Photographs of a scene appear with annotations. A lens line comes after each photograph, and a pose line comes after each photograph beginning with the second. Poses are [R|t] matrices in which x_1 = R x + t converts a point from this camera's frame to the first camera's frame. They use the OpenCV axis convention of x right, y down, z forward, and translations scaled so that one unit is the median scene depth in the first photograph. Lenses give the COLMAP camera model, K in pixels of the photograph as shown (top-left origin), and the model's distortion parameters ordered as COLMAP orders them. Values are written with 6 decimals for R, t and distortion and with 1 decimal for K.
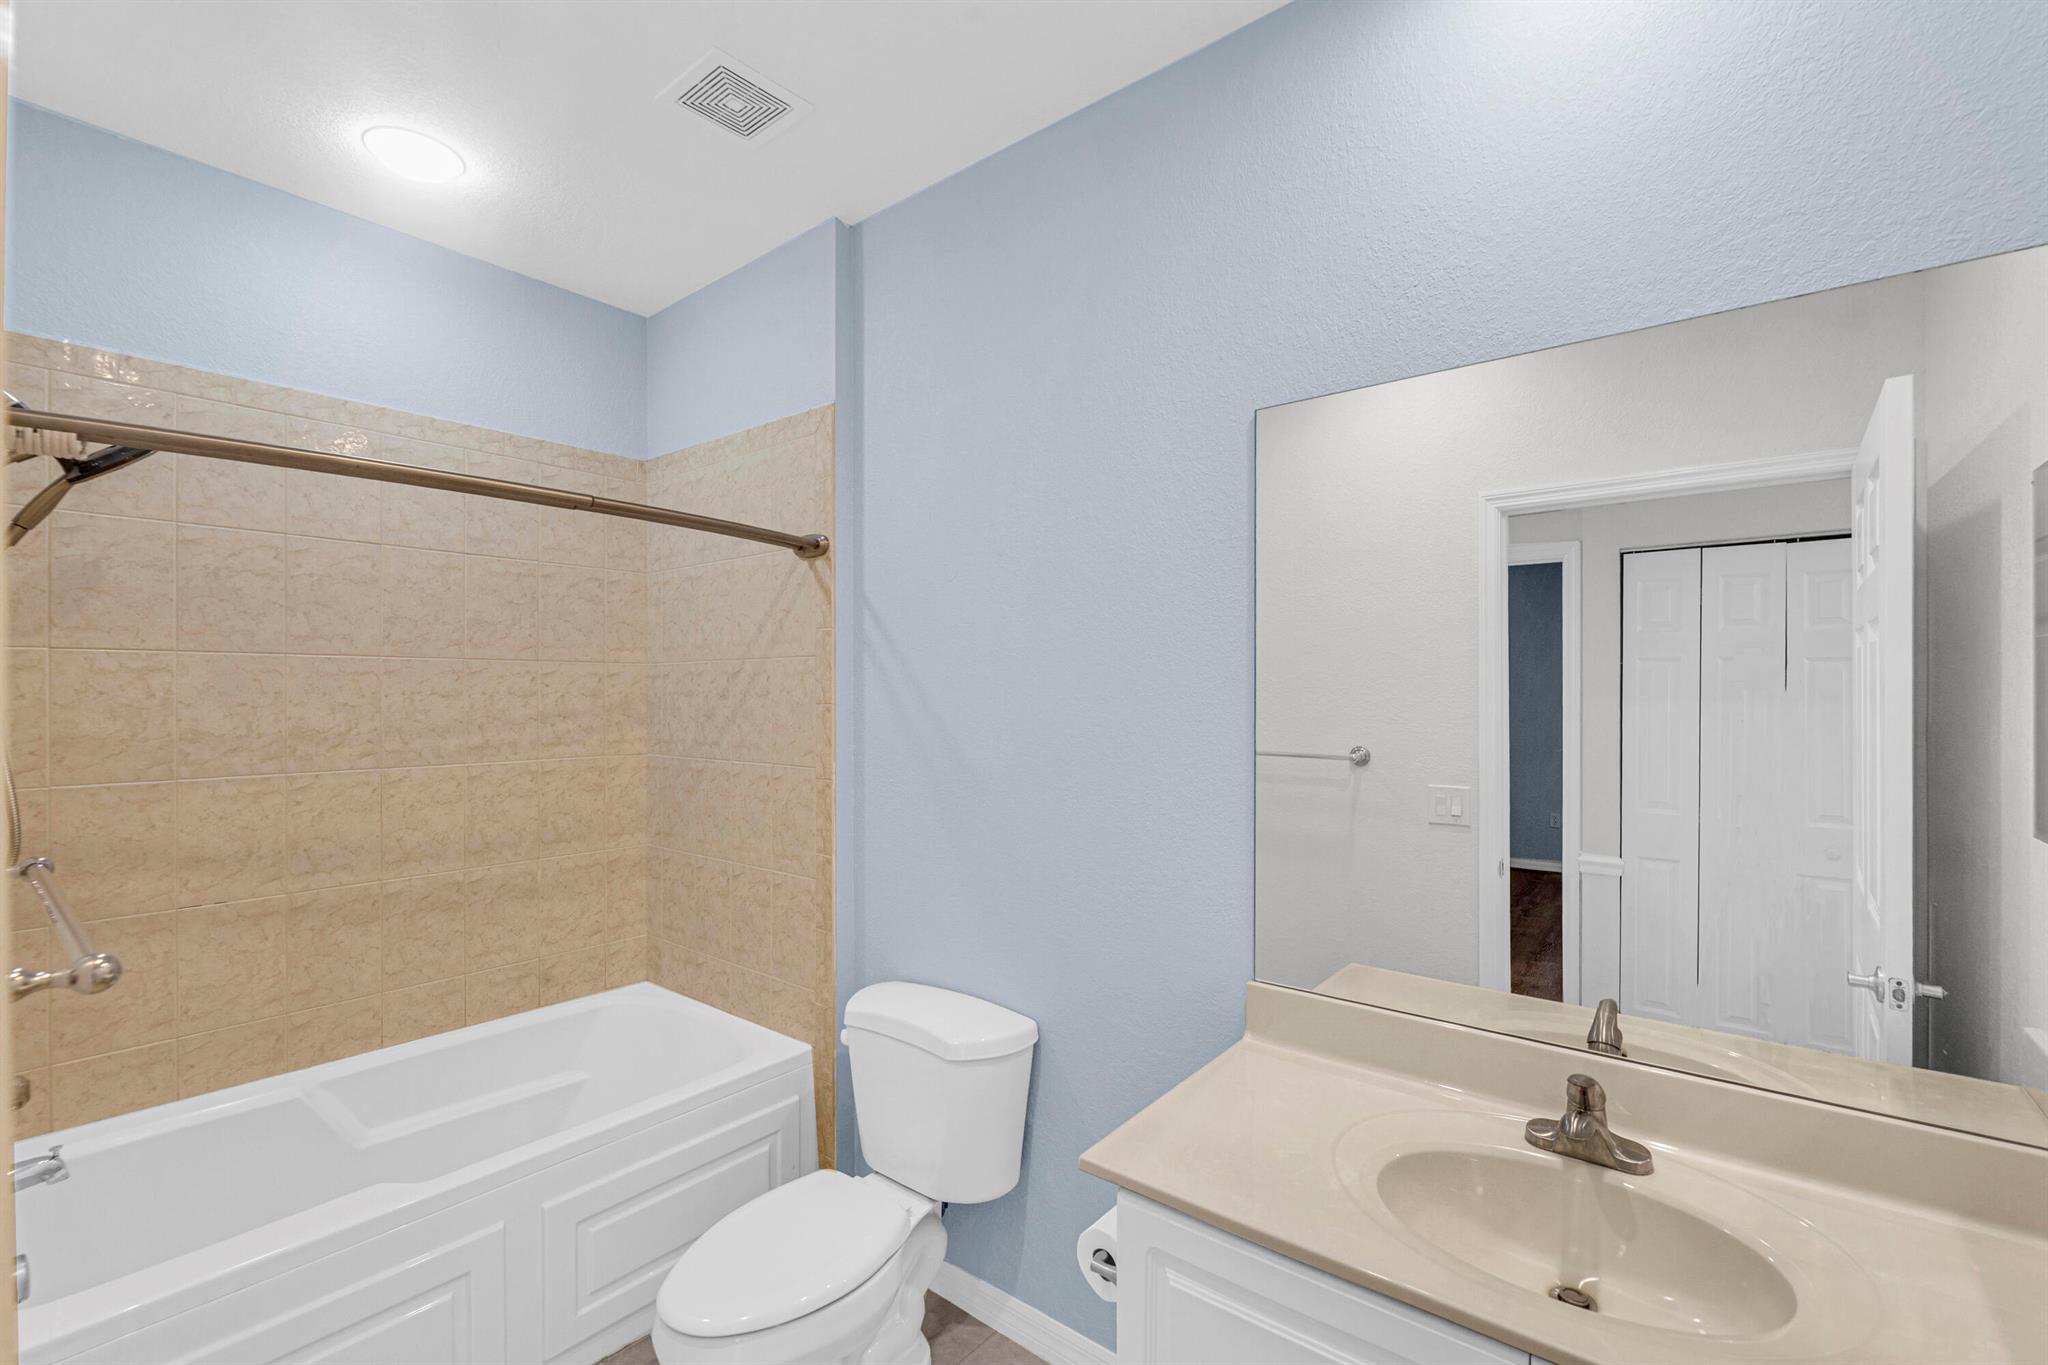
lens RADIAL K [[920.9, 0, 1014.4], [0, 920.9, 685.4], [0, 0, 1]] dist [-0.005834, 0.000099]
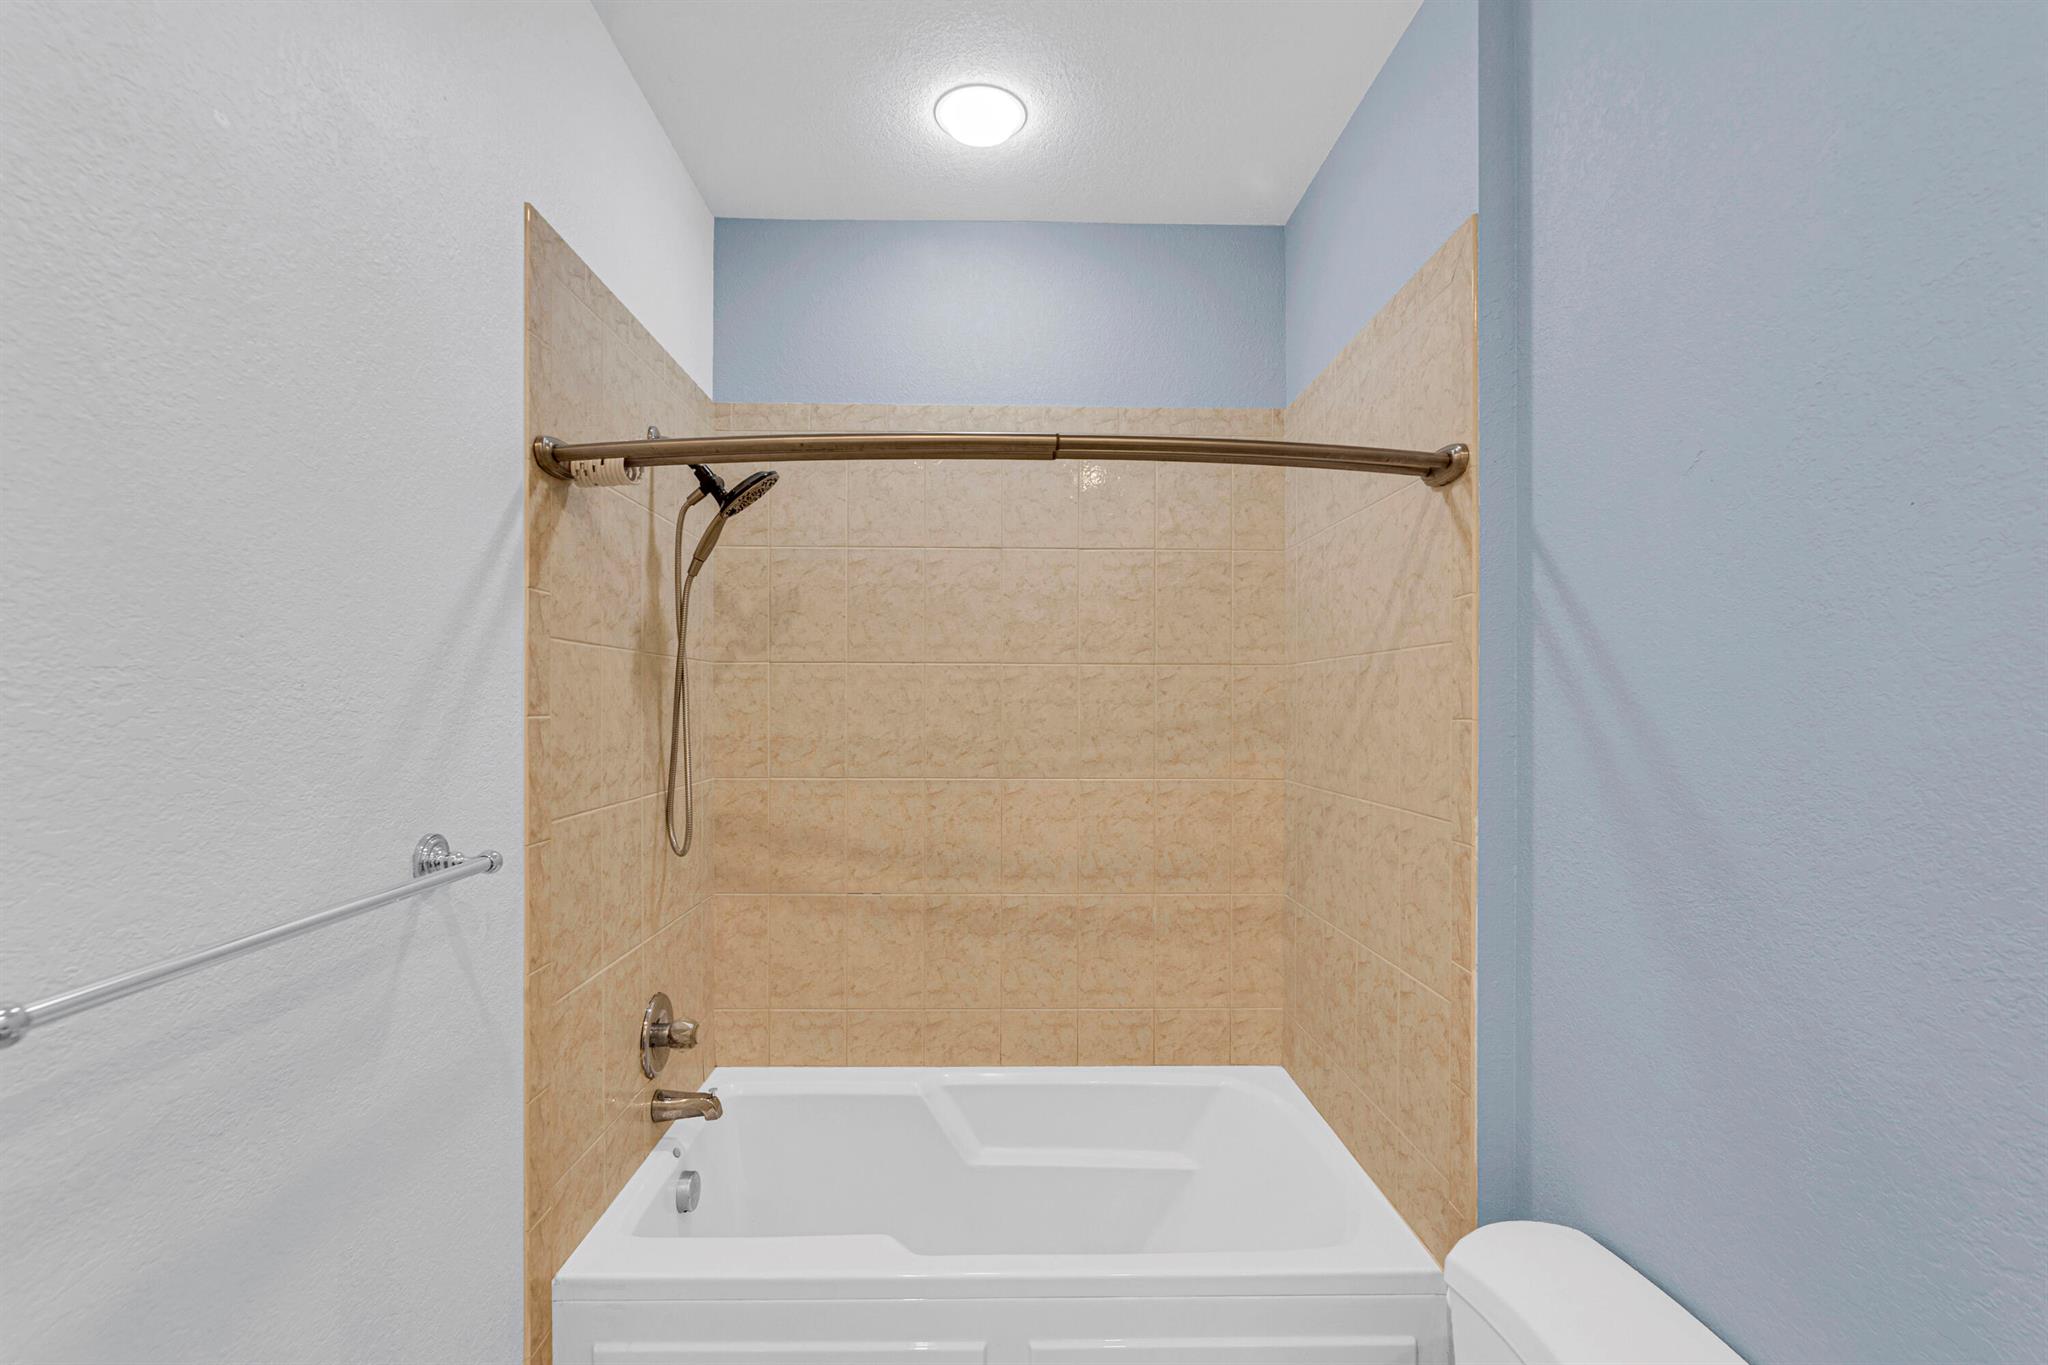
lens RADIAL K [[920.9, 0, 1029.9], [0, 920.9, 702.8], [0, 0, 1]] dist [-0.005834, 0.000099]
pose [[0.646925, 0.001843, -0.762551, 0.071171], [0.001130, 0.999994, 0.003376, 0.006668], [0.762552, -0.003045, 0.646919, 0.377660]]
